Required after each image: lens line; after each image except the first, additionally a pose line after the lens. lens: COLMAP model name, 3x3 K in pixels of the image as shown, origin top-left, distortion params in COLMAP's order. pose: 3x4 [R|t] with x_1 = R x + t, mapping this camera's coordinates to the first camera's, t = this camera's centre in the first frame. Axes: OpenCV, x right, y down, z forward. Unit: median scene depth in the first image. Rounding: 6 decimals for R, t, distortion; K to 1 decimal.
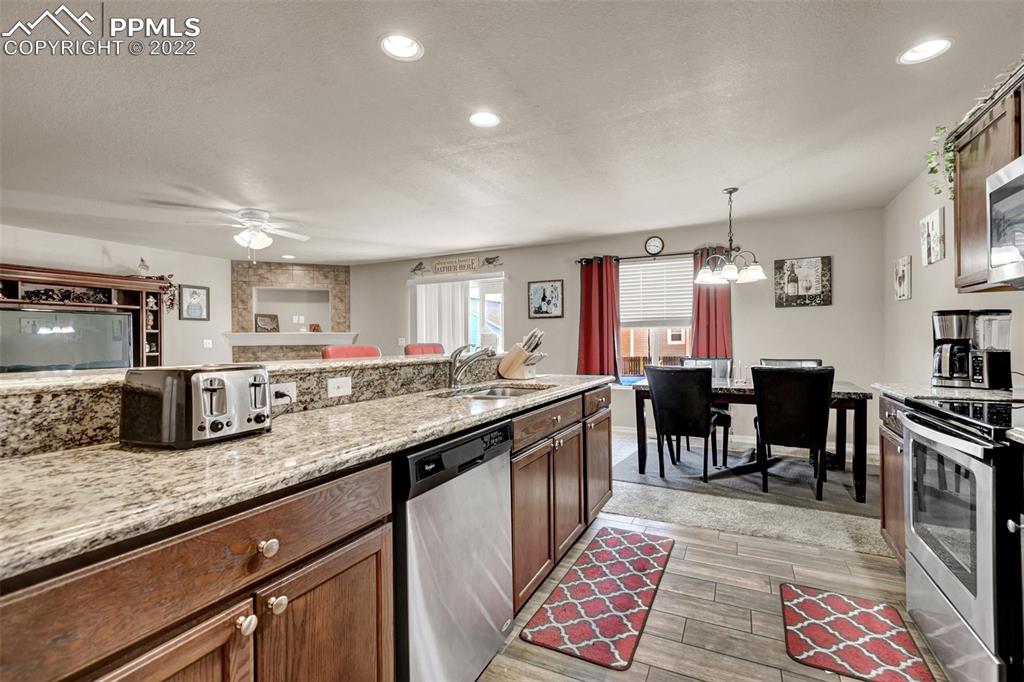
lens RADIAL K [[461.1, 0, 515.9], [0, 461.1, 340.7], [0, 0, 1]] dist [0.009597, -0.001534]
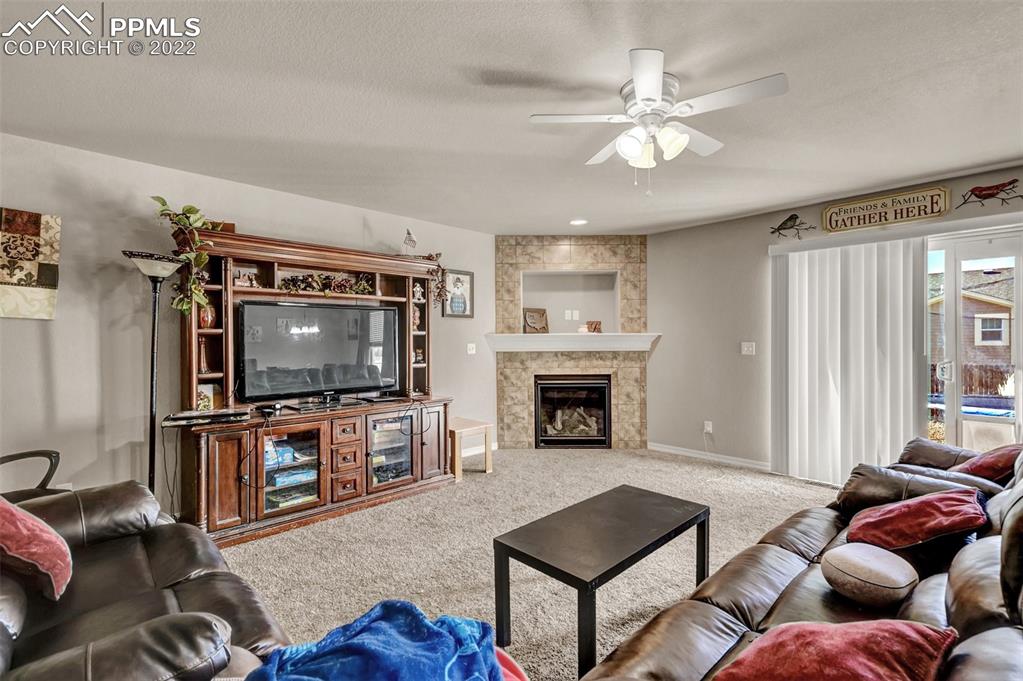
lens RADIAL K [[460.6, 0, 516.0], [0, 460.6, 340.9], [0, 0, 1]] dist [0.009597, -0.001534]
pose [[0.943521, 0.005777, -0.331261, -0.406653], [-0.002866, 0.999953, 0.009277, -0.015471], [0.331299, -0.007804, 0.943493, 0.380450]]
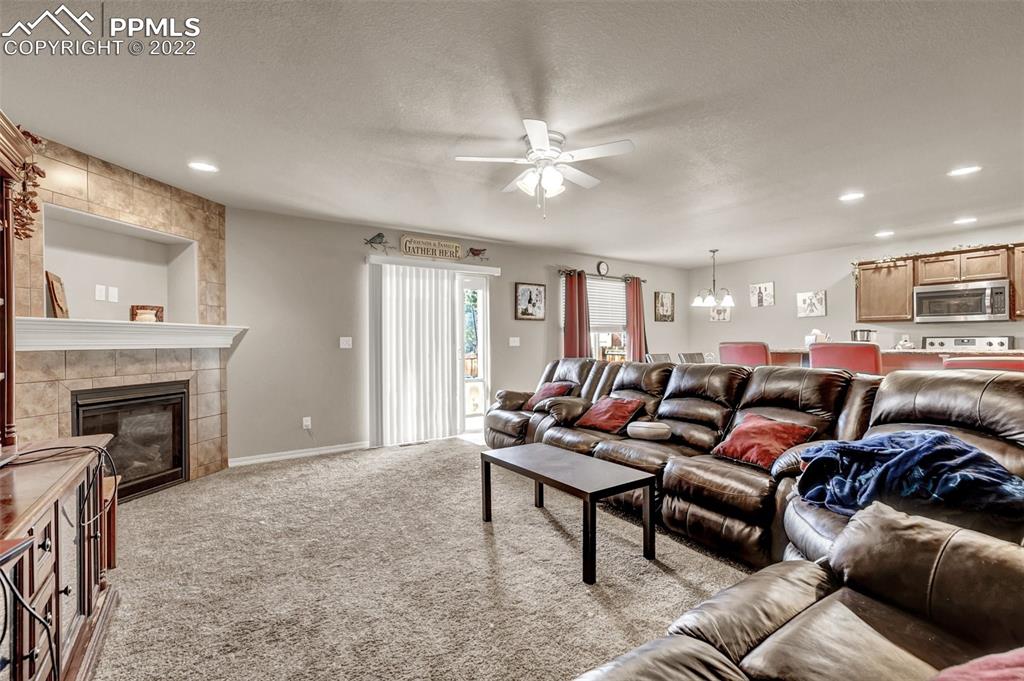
lens RADIAL K [[461.1, 0, 513.6], [0, 461.1, 340.4], [0, 0, 1]] dist [0.009597, -0.001534]
pose [[0.480410, 0.008906, 0.876999, -0.877190], [0.001473, 0.999939, -0.010961, 0.008077], [-0.877043, 0.006557, 0.480368, 0.552602]]
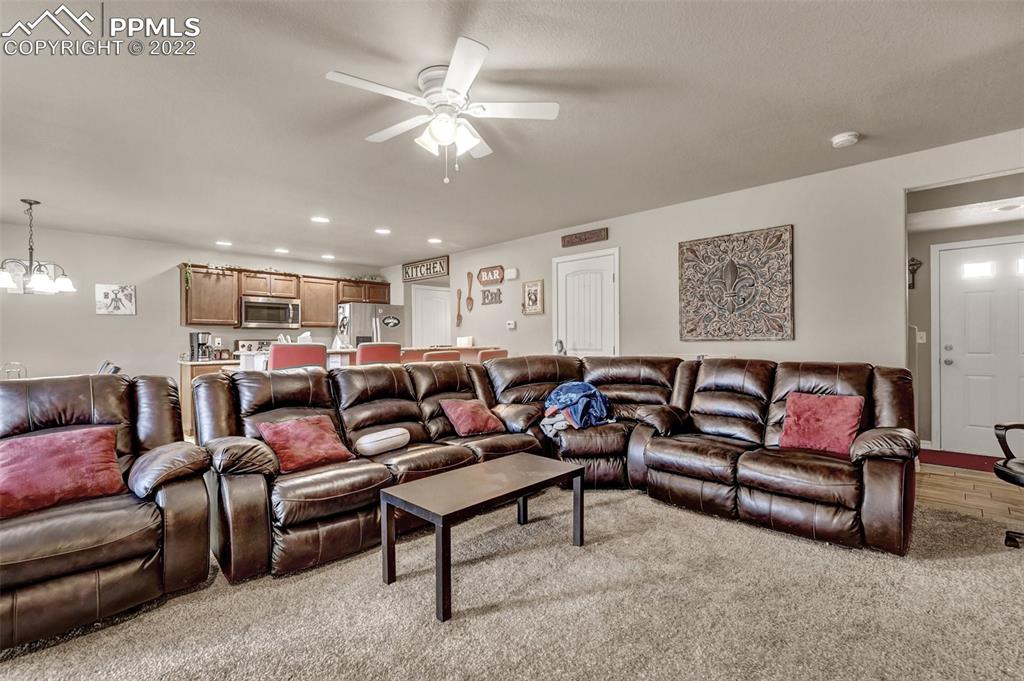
lens RADIAL K [[461.1, 0, 515.7], [0, 461.1, 341.7], [0, 0, 1]] dist [0.009597, -0.001534]
pose [[-0.952386, 0.013969, 0.304576, -0.601320], [0.014192, 0.999898, -0.001480, 0.006997], [-0.304565, 0.002913, -0.952487, 1.106640]]
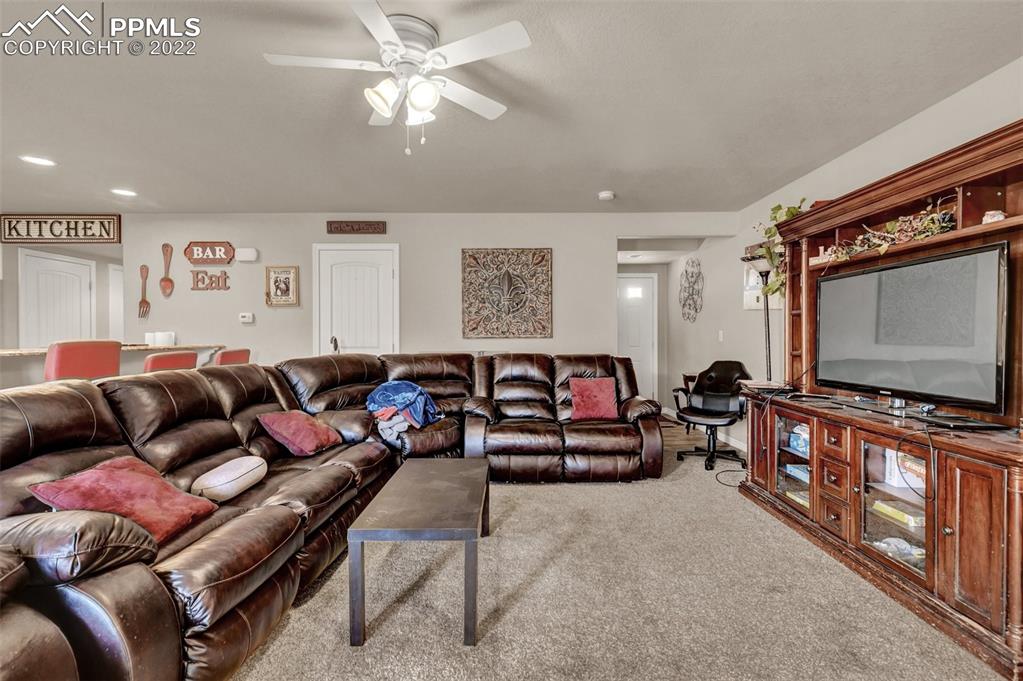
lens RADIAL K [[460.6, 0, 511.4], [0, 460.6, 341.7], [0, 0, 1]] dist [0.009597, -0.001534]
pose [[-0.898931, 0.014561, -0.437849, -0.352770], [0.009324, 0.999857, 0.014109, 0.003714], [0.437992, 0.008601, -0.898938, 1.089331]]
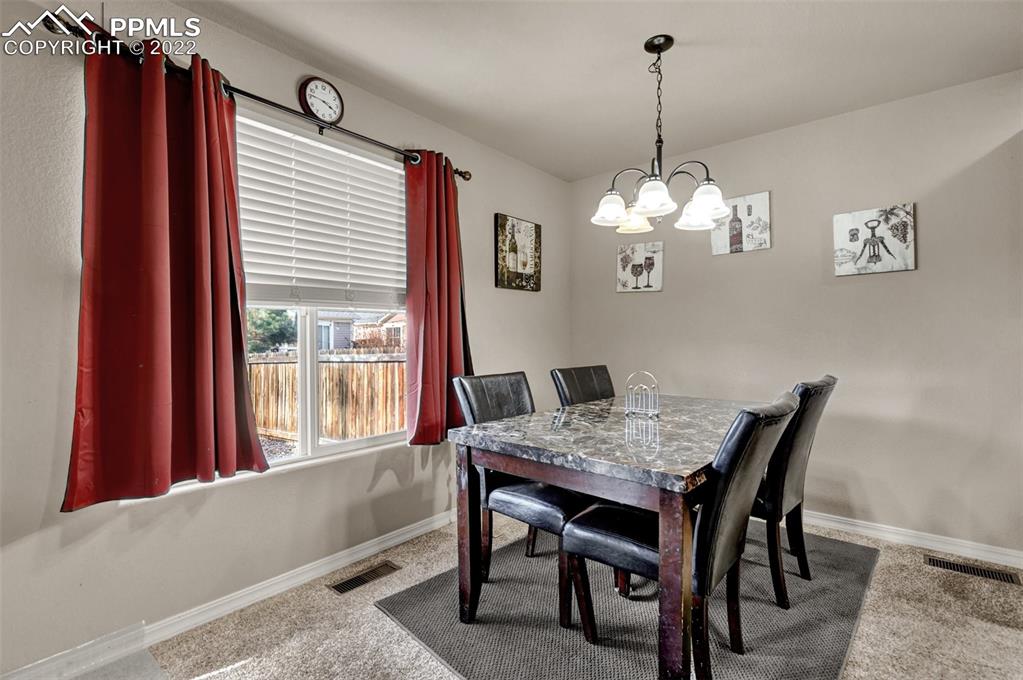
lens RADIAL K [[474.7, 0, 514.8], [0, 474.7, 336.7], [0, 0, 1]] dist [-0.000301, -0.000078]
pose [[0.226458, 0.007840, 0.973989, -0.056843], [0.003052, 0.999957, -0.008758, 0.002114], [-0.974016, 0.004956, 0.226424, 0.685940]]
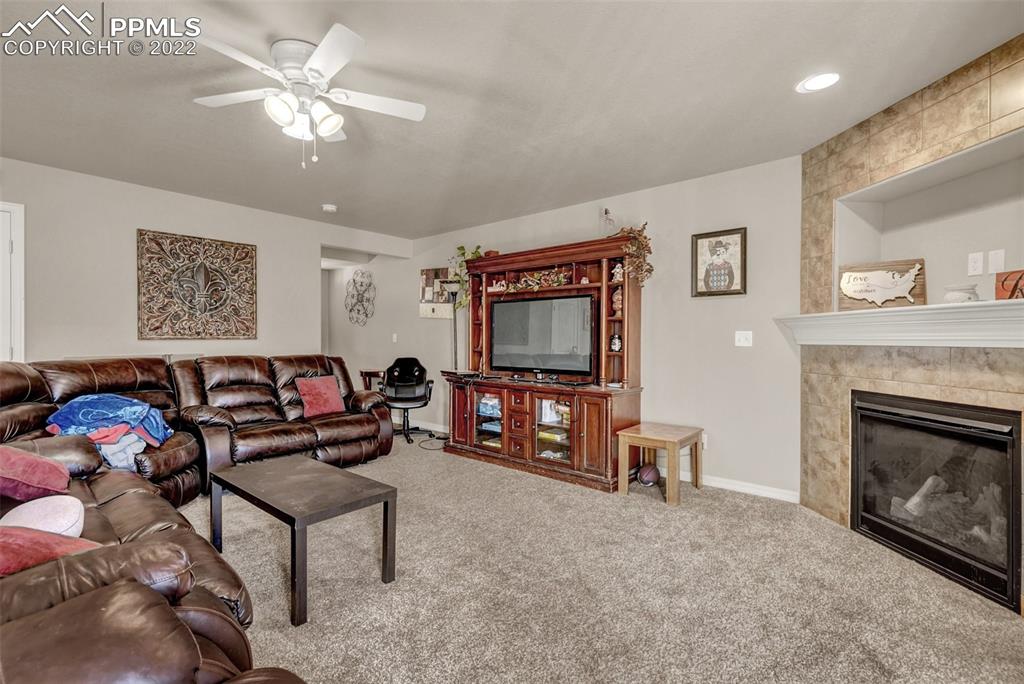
lens RADIAL K [[461.1, 0, 509.7], [0, 461.1, 340.9], [0, 0, 1]] dist [0.009597, -0.001534]
pose [[-0.248883, 0.013474, -0.968440, -0.125592], [0.000297, 0.999904, 0.013835, 0.001556], [0.968533, 0.003156, -0.248864, 1.000886]]
